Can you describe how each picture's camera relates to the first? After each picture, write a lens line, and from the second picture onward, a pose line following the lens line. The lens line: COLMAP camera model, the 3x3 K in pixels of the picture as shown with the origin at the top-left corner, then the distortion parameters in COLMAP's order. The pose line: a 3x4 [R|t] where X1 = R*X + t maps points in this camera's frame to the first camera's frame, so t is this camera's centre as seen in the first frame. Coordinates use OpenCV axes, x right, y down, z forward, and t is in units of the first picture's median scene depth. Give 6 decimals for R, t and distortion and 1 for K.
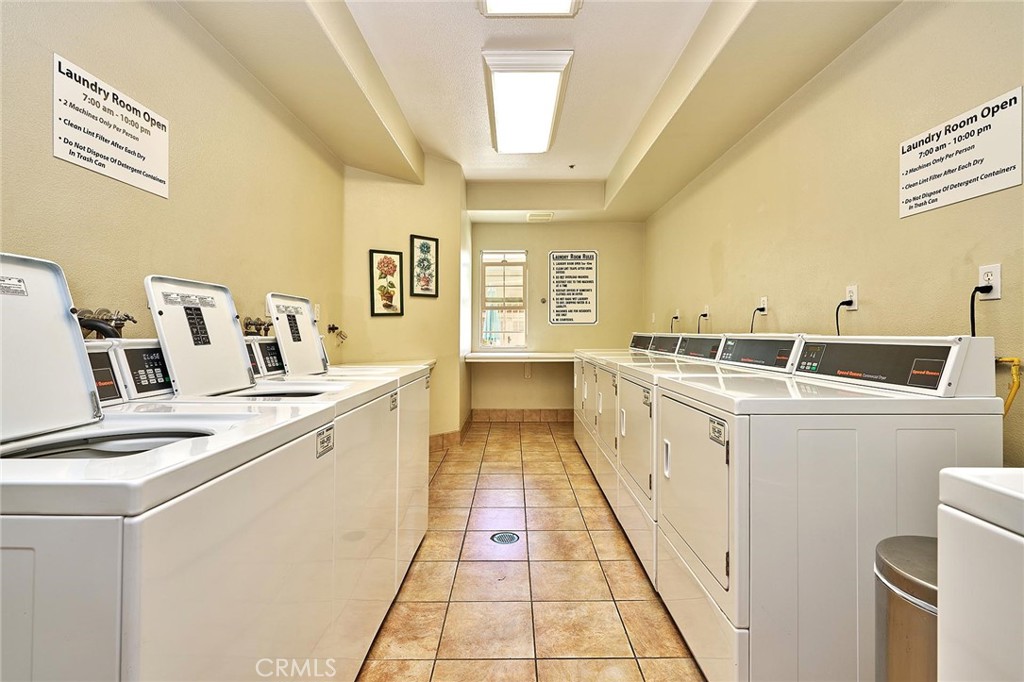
lens RADIAL K [[469.0, 0, 511.8], [0, 469.0, 332.9], [0, 0, 1]] dist [-0.002784, -0.000041]
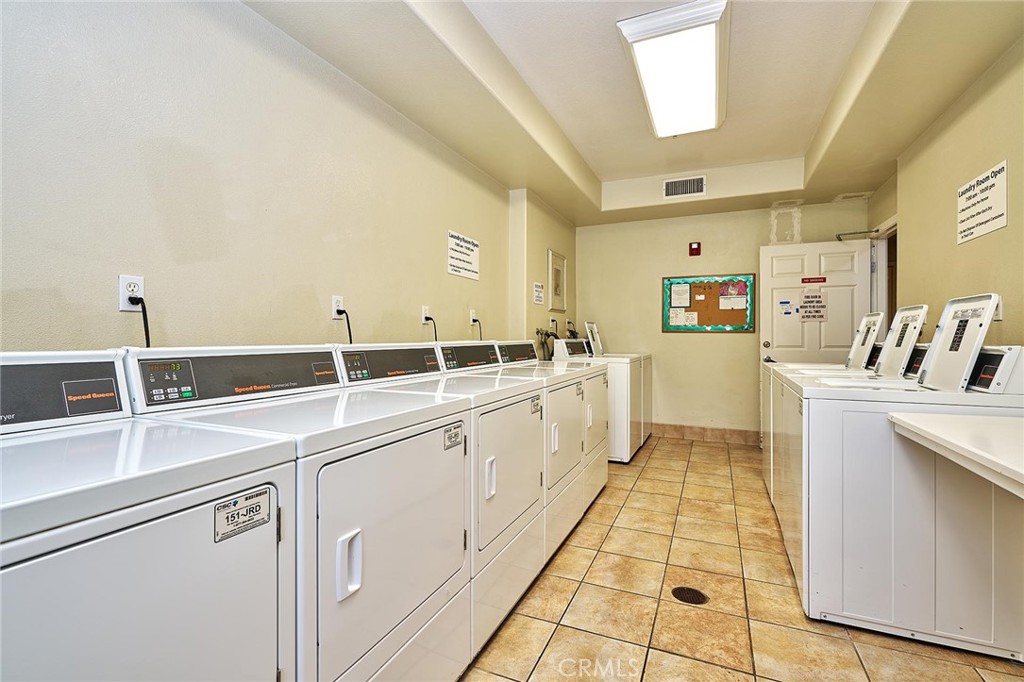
lens RADIAL K [[469.0, 0, 502.4], [0, 469.0, 342.6], [0, 0, 1]] dist [-0.002784, -0.000041]
pose [[-0.911504, -0.006653, 0.411238, -0.055372], [0.000478, 0.999851, 0.017235, -0.015073], [-0.411292, 0.015907, -0.911365, 2.108695]]
